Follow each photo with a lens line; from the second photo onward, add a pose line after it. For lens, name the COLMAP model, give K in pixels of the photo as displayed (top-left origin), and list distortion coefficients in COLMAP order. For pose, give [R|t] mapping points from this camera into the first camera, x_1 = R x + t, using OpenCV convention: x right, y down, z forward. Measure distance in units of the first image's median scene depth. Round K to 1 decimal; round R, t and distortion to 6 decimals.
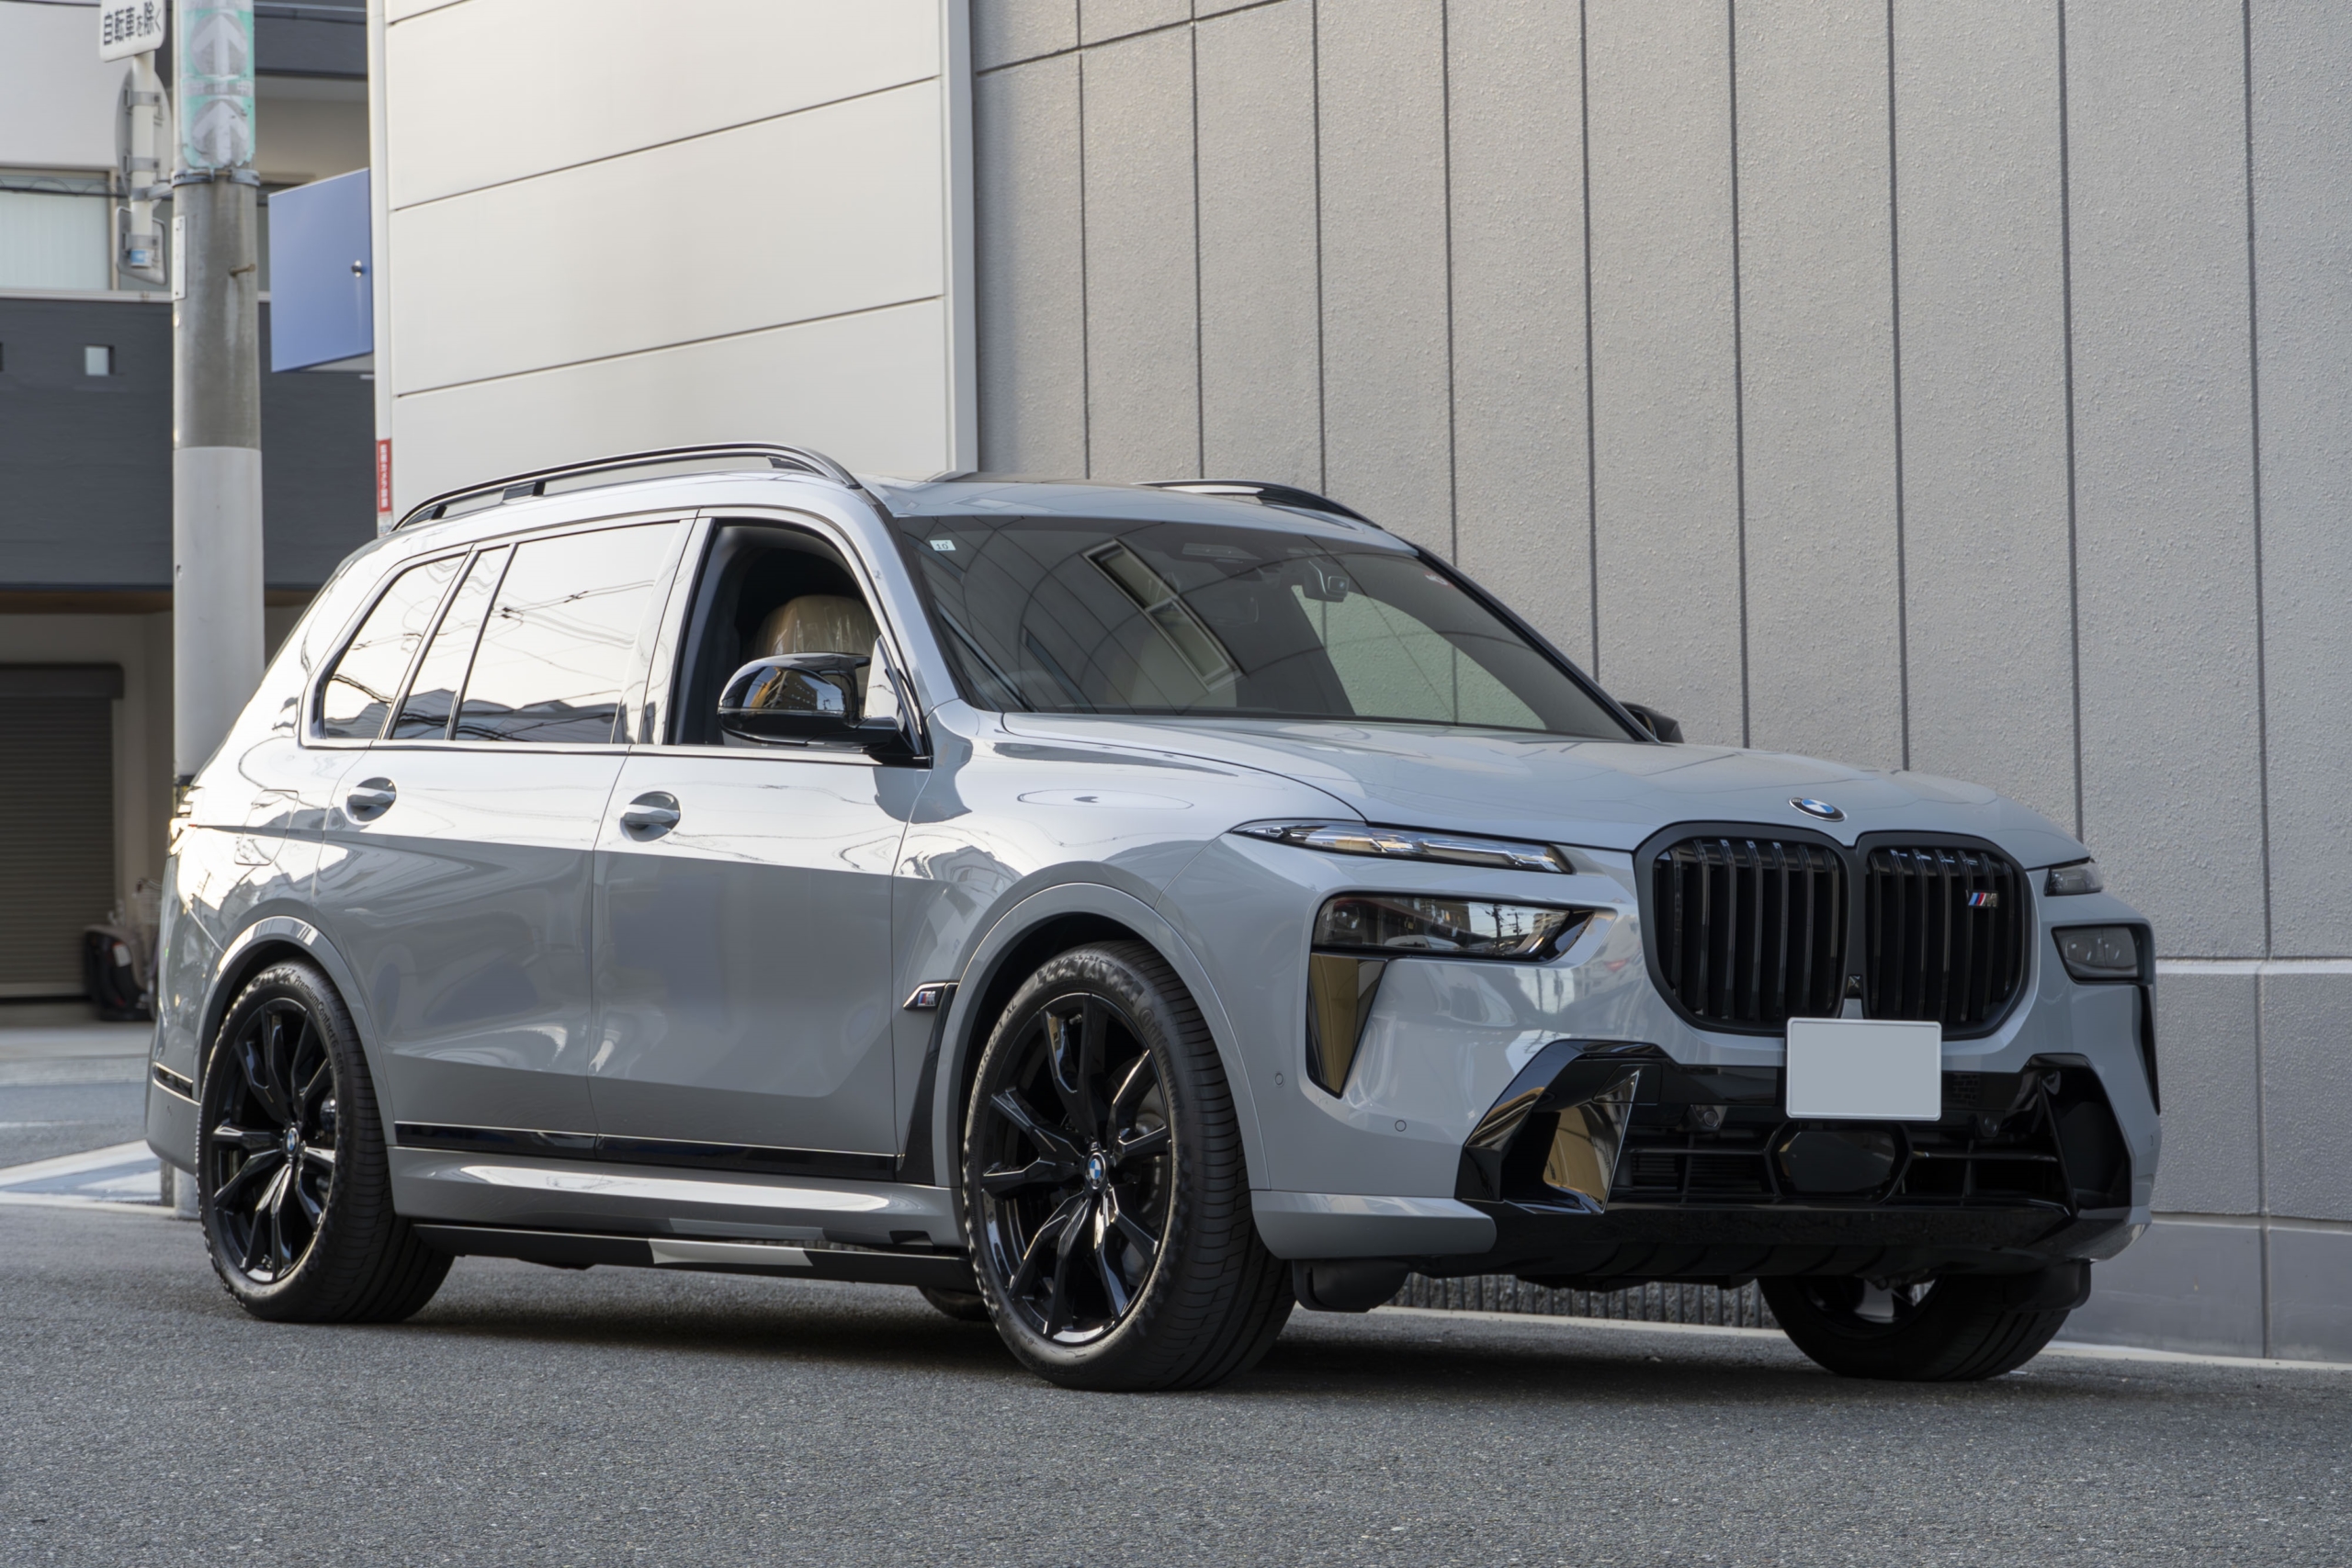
lens RADIAL K [[6589.7, 0, 1176.0], [0, 6589.7, 784.0], [0, 0, 1]] dist [0.094459, -0.714136]
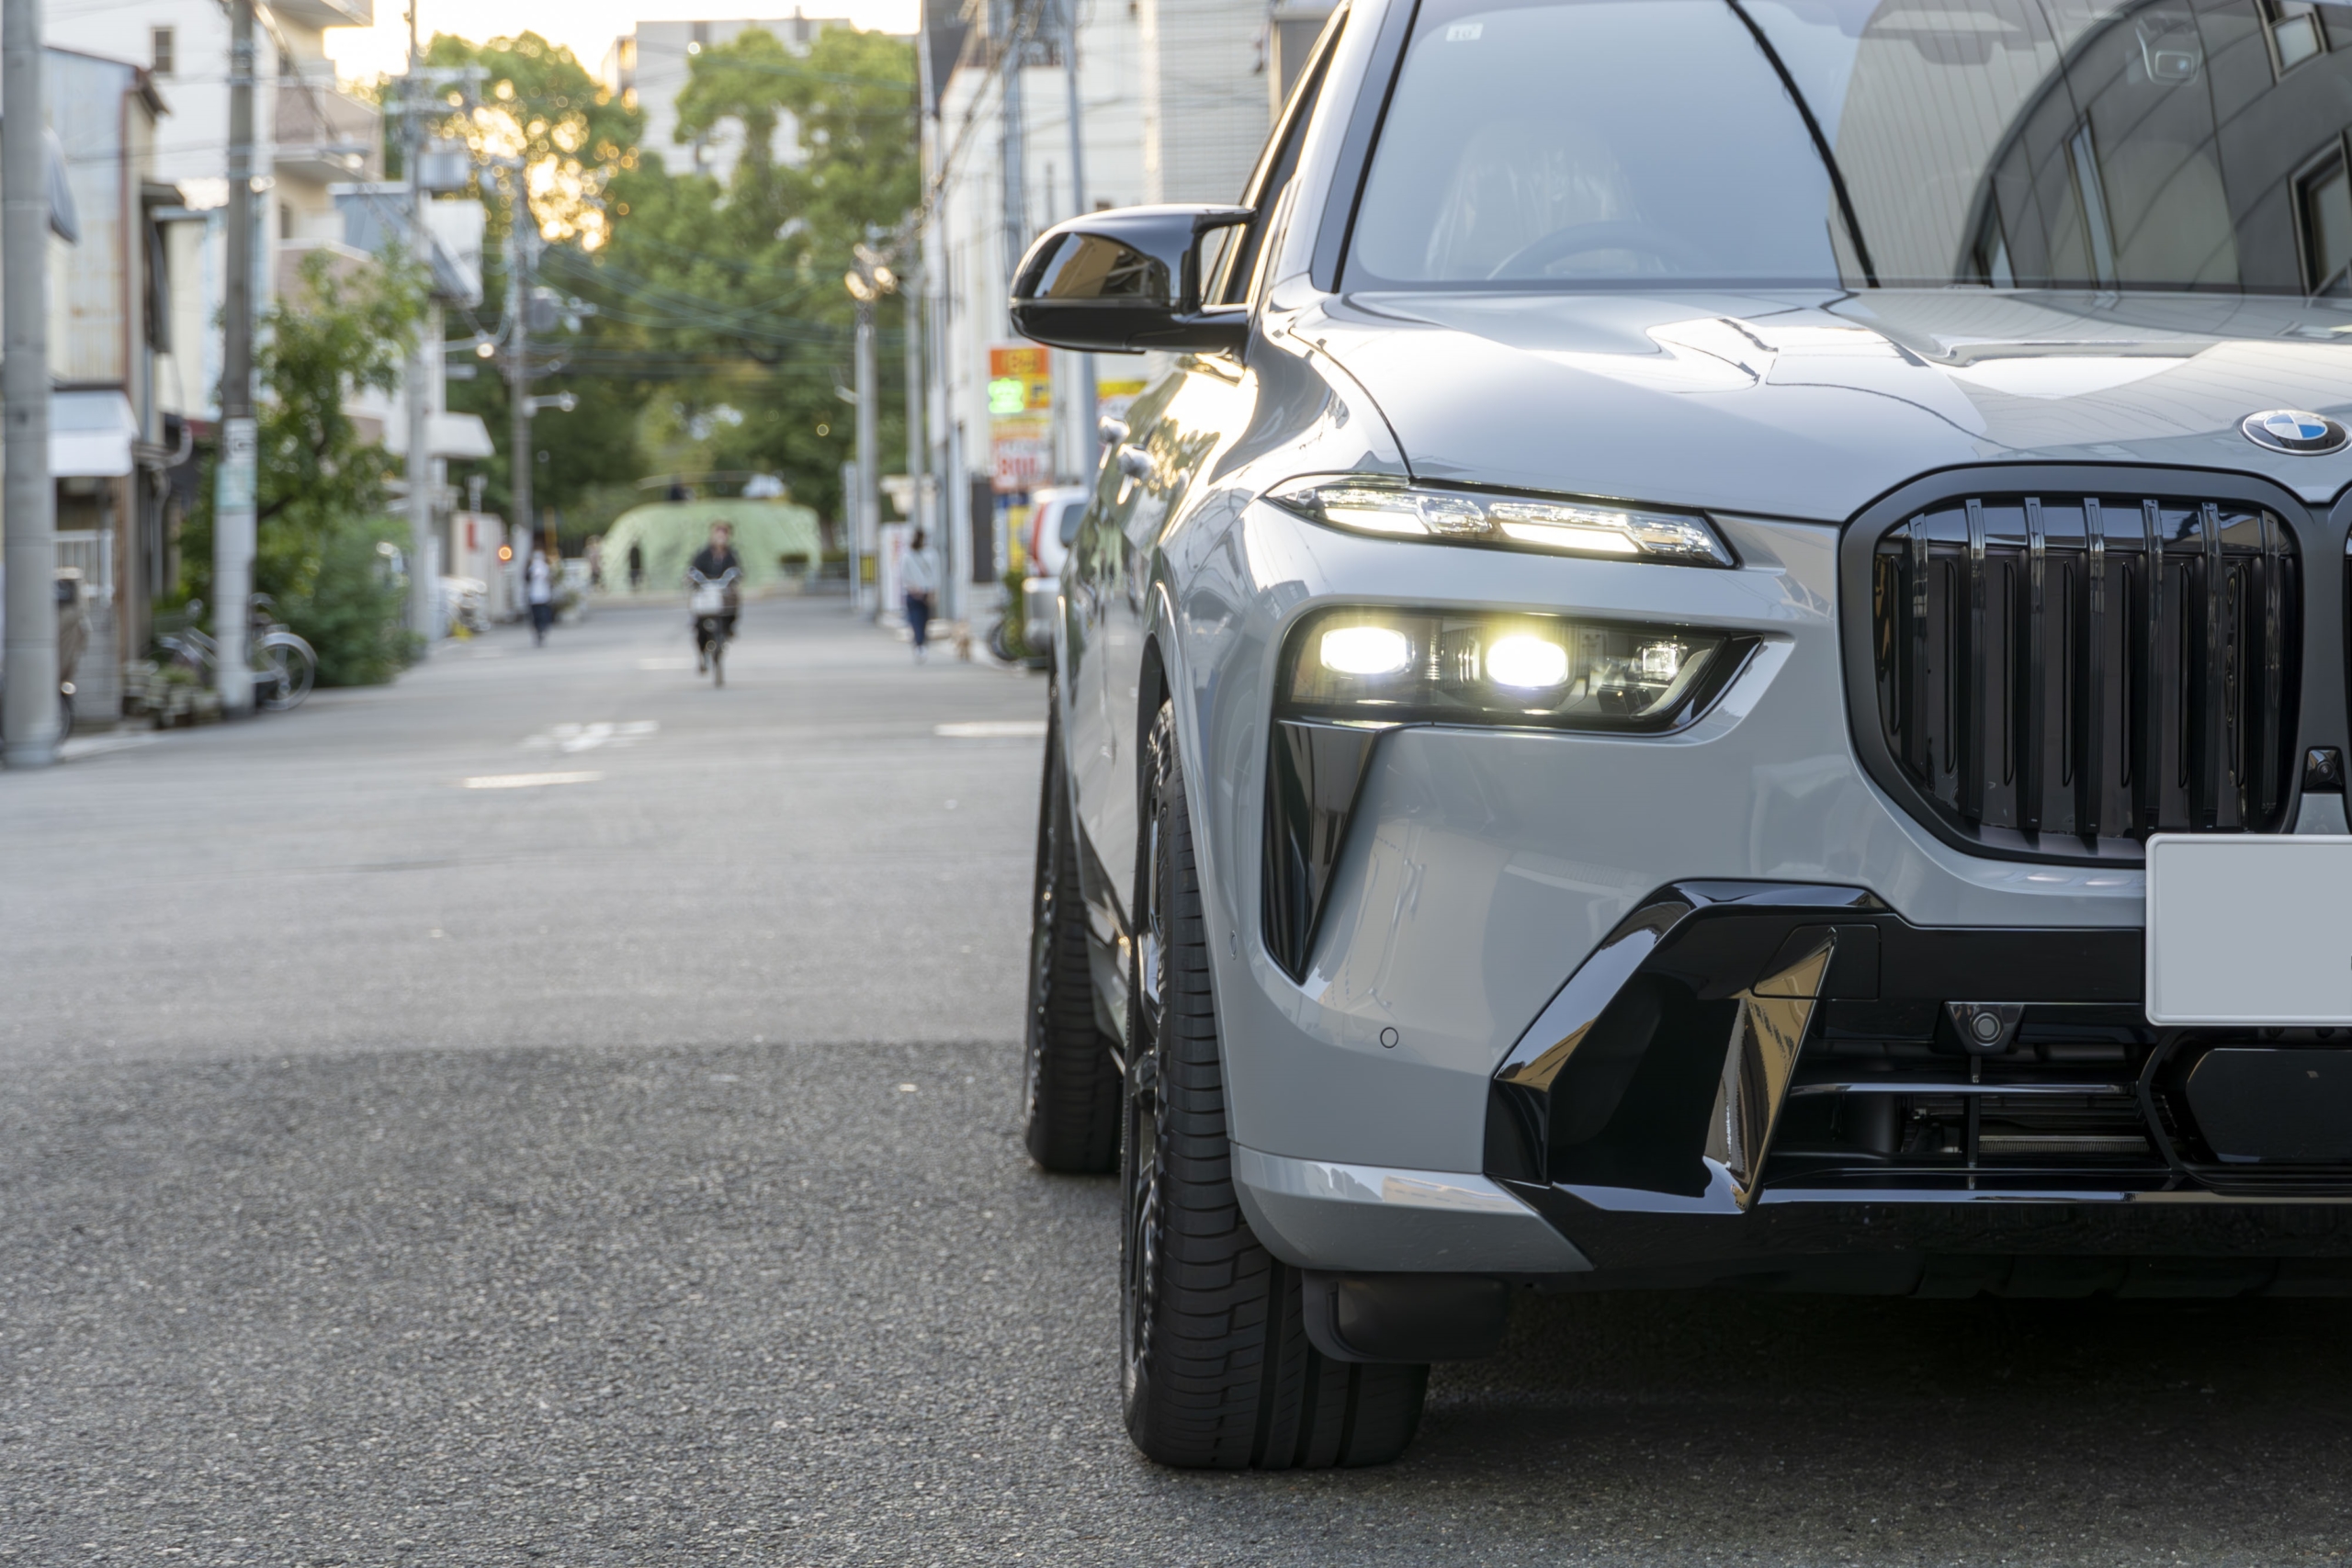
lens RADIAL K [[6465.5, 0, 1176.0], [0, 6465.5, 784.0], [0, 0, 1]] dist [-0.593184, -0.289274]
pose [[0.859456, -0.000443, -0.511209, 0.237465], [0.033903, 0.997847, 0.056134, 0.000393], [0.510084, -0.065576, 0.857621, 0.439585]]
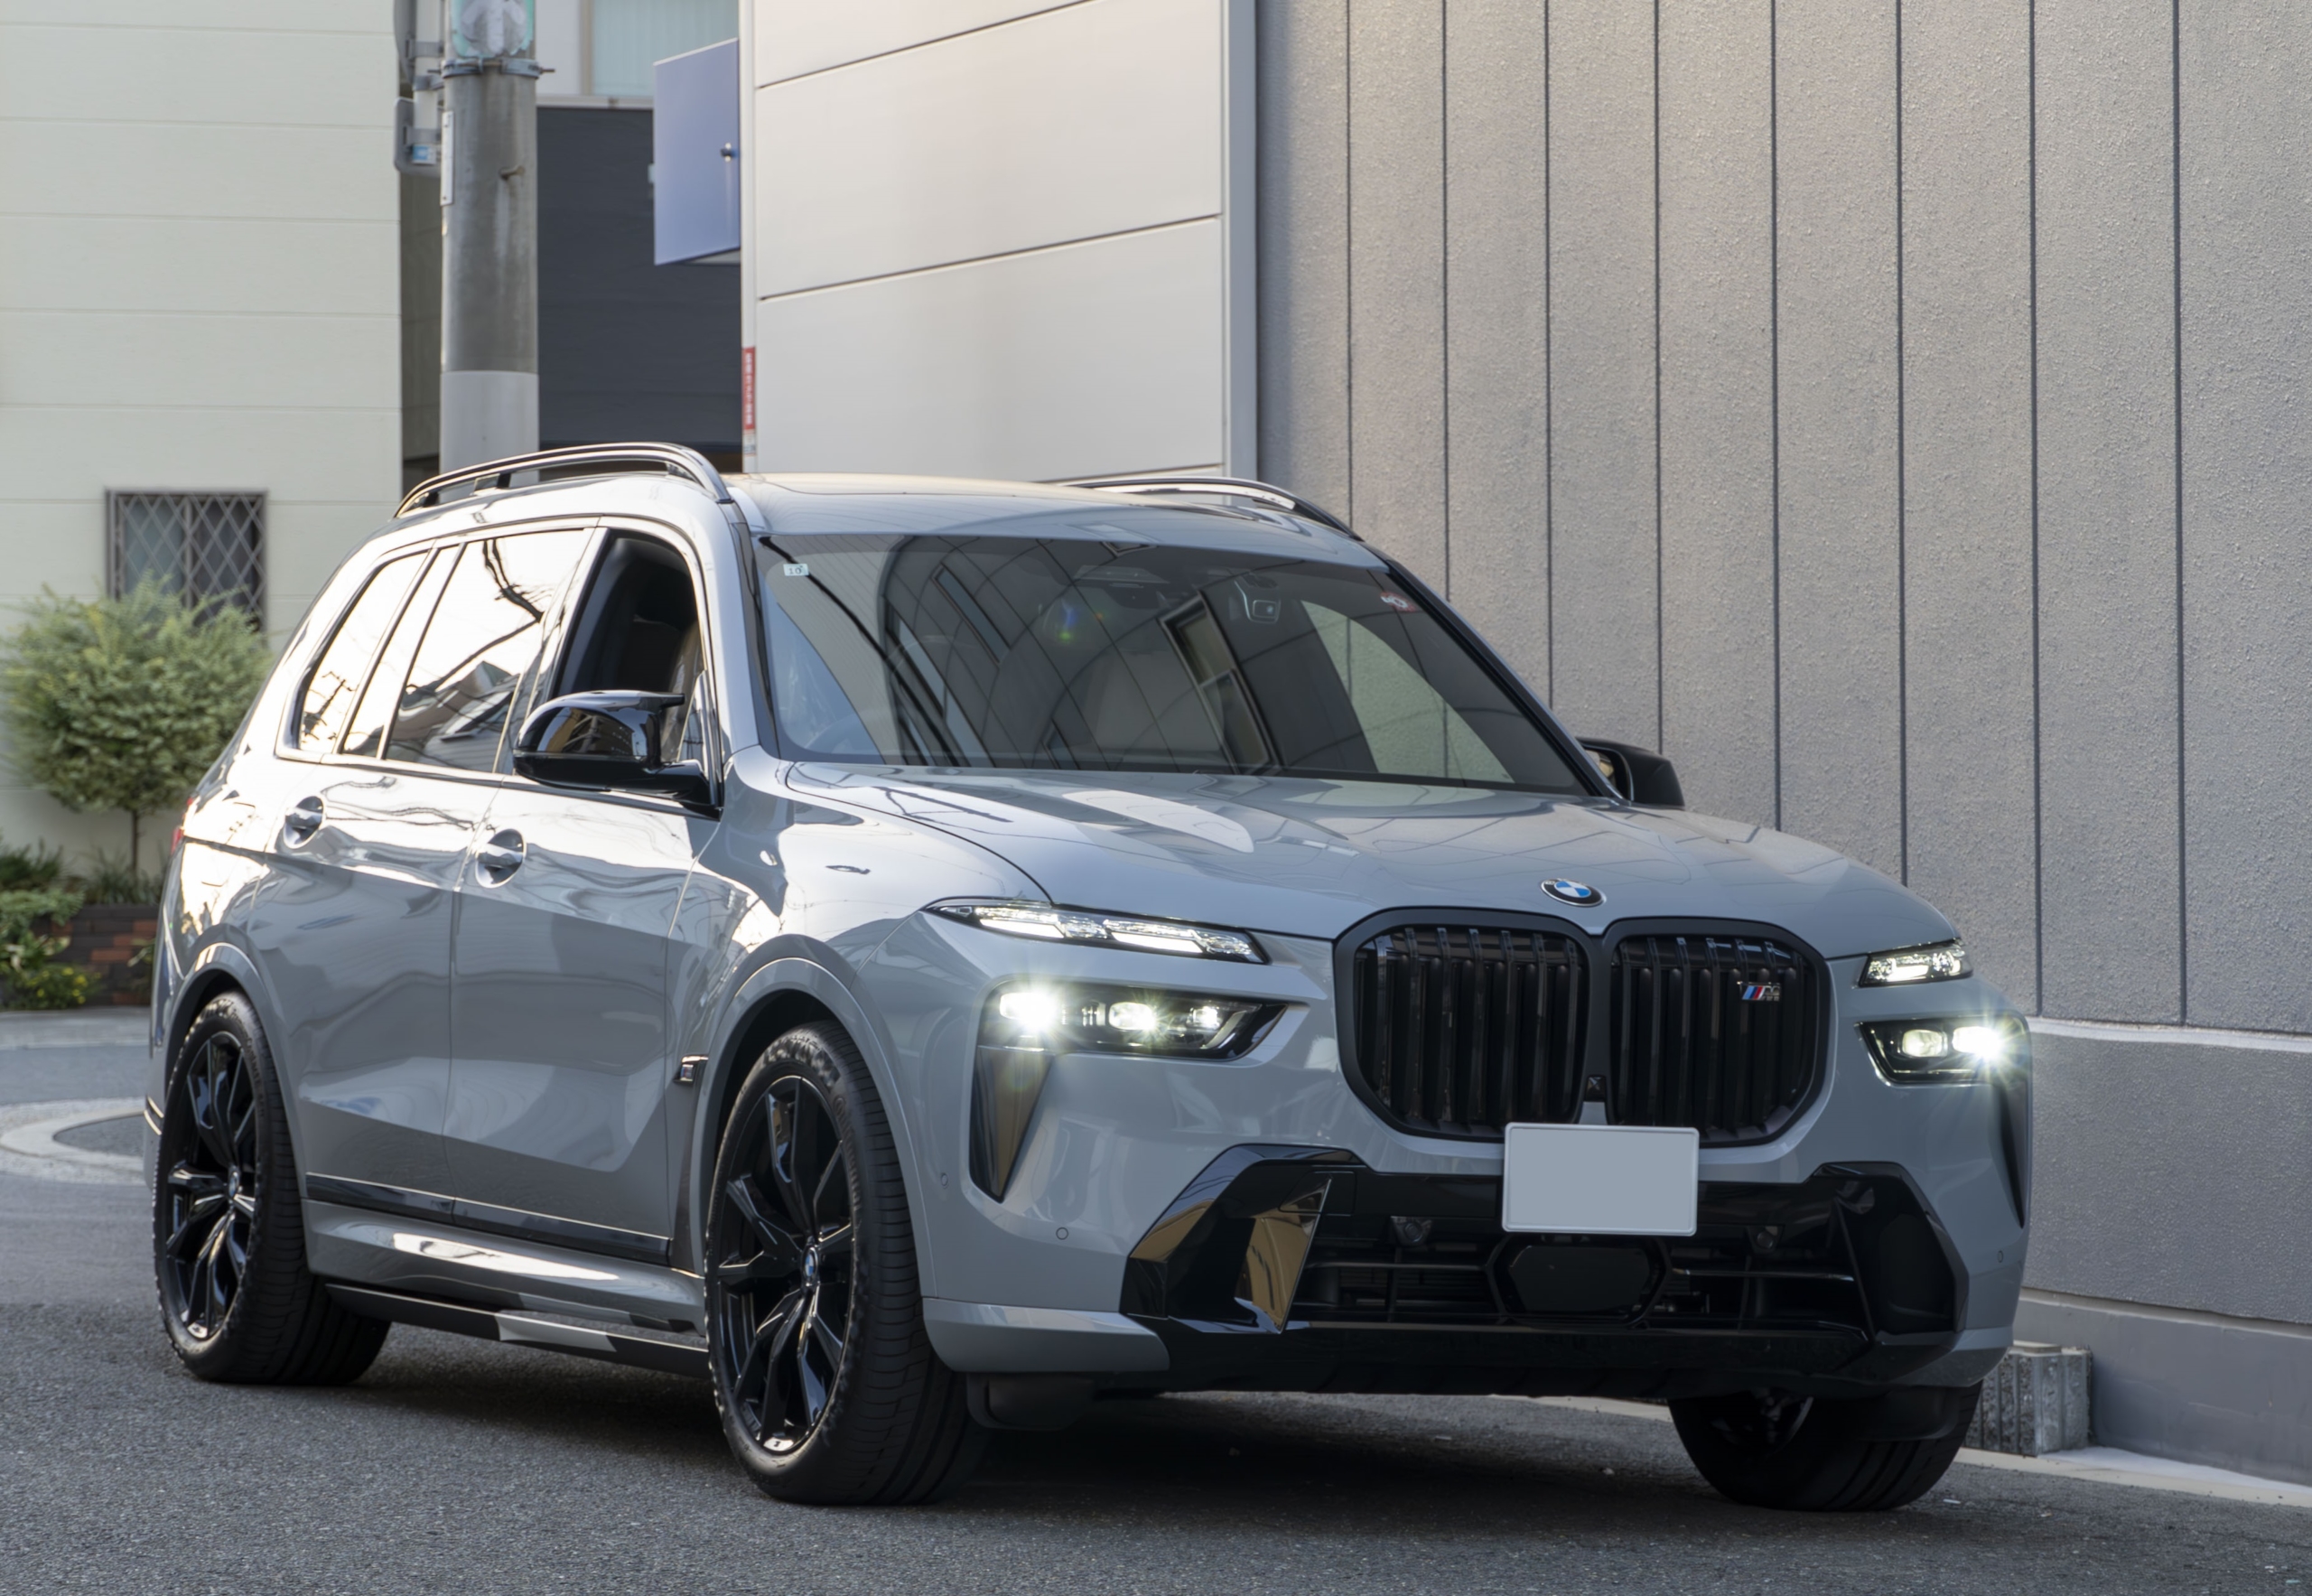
lens RADIAL K [[8255.4, 0, 1156.0], [0, 8255.4, 798.0], [0, 0, 1]] dist [0.056185, -0.543486]
pose [[0.982907, 0.013880, -0.183580, 0.212968], [-0.009356, 0.999631, 0.025488, -0.032272], [0.183866, -0.023335, 0.982674, -0.116204]]
